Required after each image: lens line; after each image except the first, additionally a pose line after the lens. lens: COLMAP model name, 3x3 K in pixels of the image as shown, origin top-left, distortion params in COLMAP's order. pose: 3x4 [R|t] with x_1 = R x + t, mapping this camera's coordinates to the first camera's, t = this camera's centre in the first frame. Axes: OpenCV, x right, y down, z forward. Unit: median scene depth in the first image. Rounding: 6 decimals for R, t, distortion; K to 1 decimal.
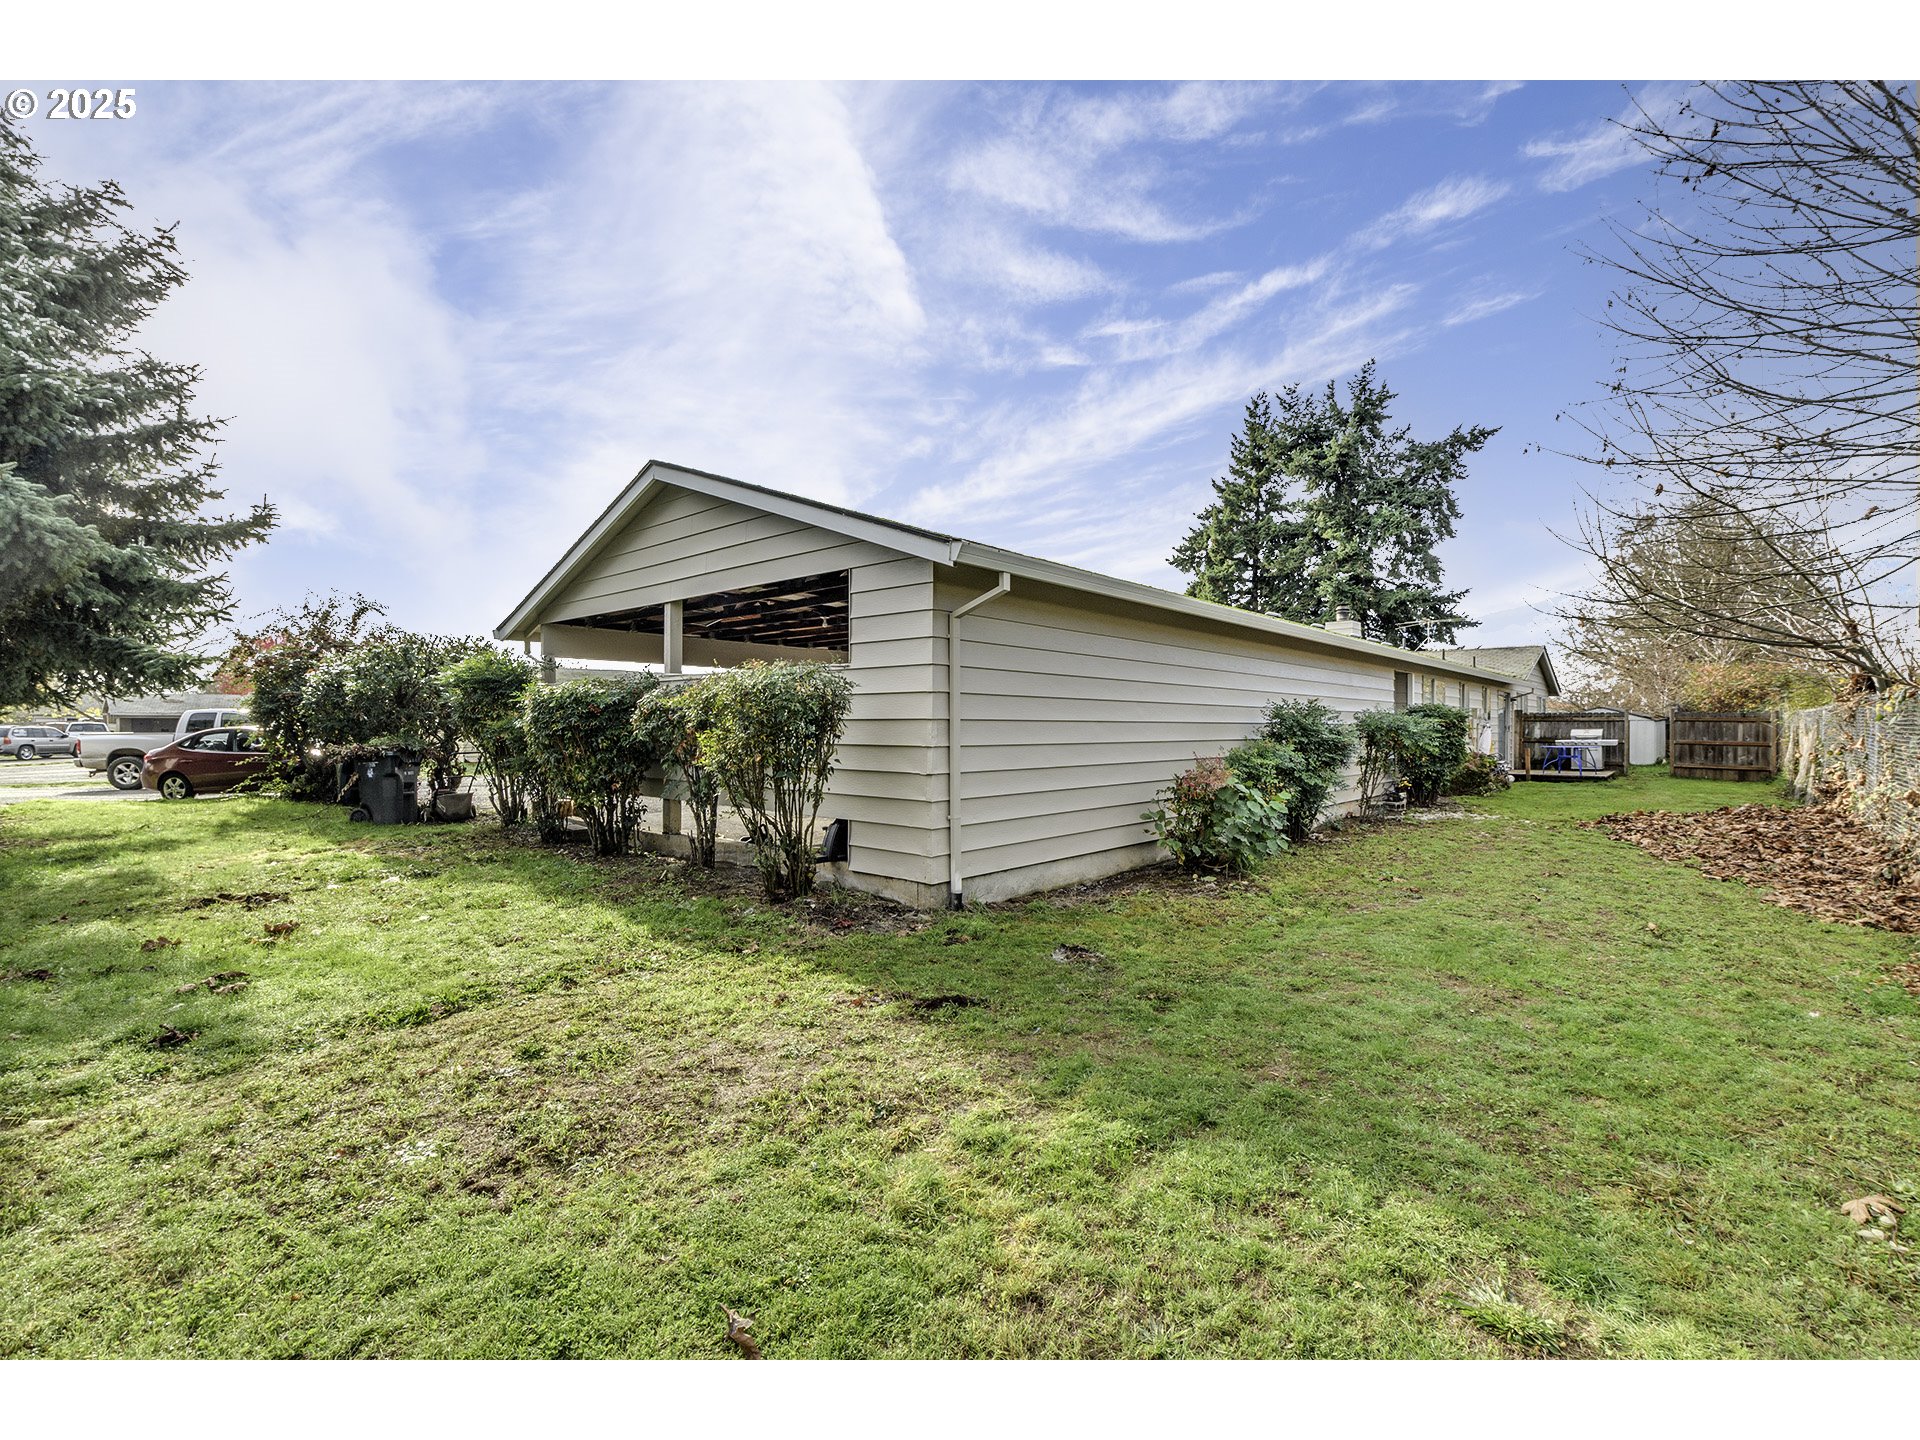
lens RADIAL K [[850.1, 0, 973.2], [0, 850.1, 728.8], [0, 0, 1]] dist [0.000556, -0.000176]
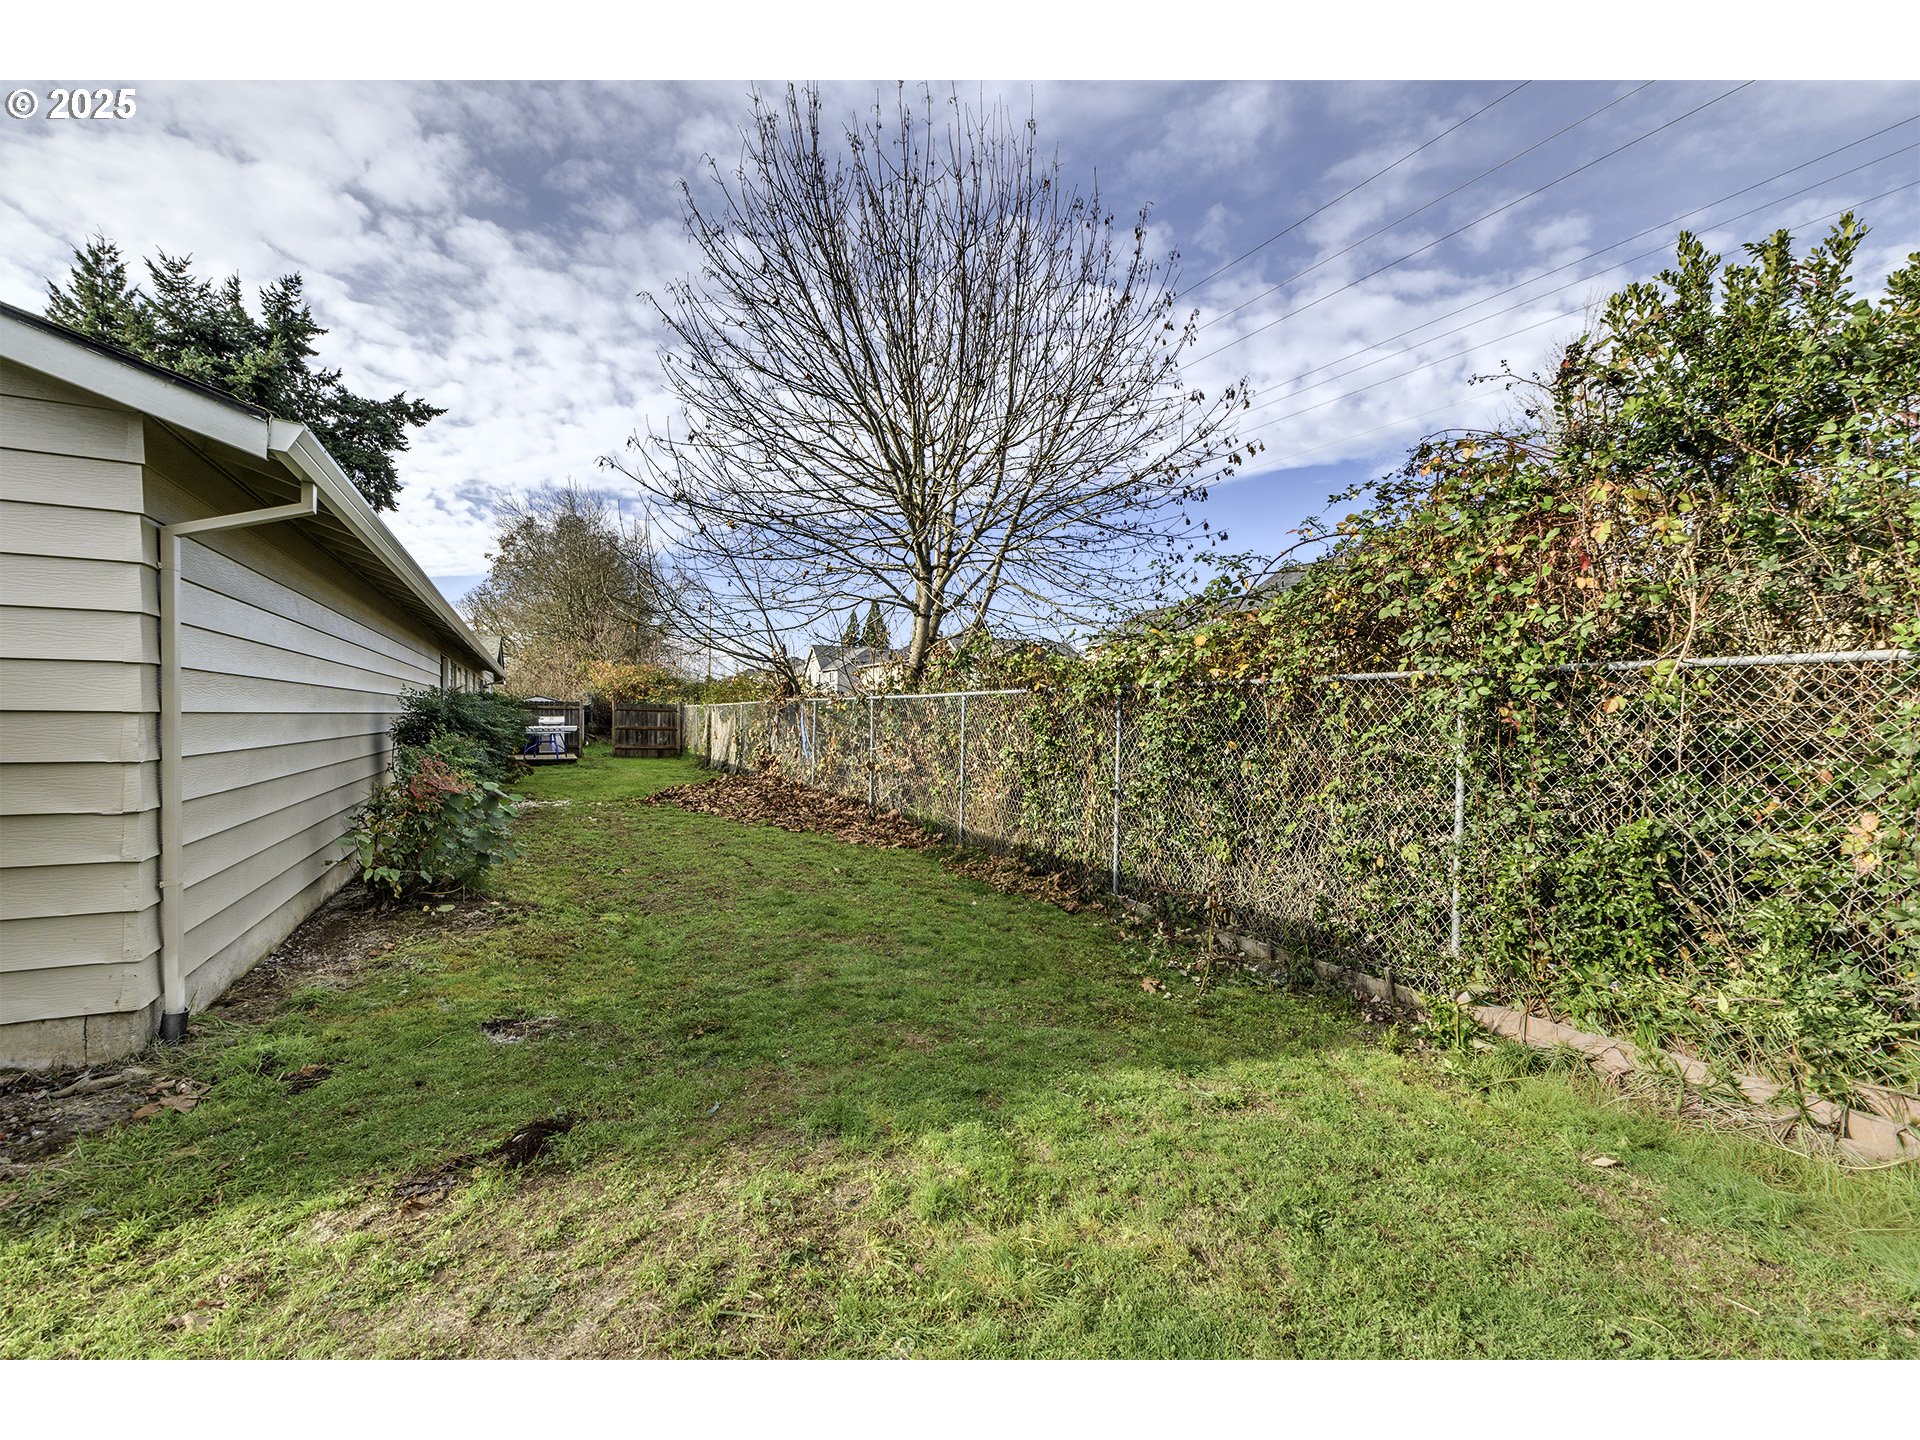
lens RADIAL K [[850.1, 0, 973.2], [0, 850.1, 728.8], [0, 0, 1]] dist [0.000556, -0.000176]
pose [[0.371931, -0.011259, 0.928192, -0.103572], [-0.006432, 0.999871, 0.014705, -0.003614], [-0.928238, -0.011440, 0.371811, 0.083143]]
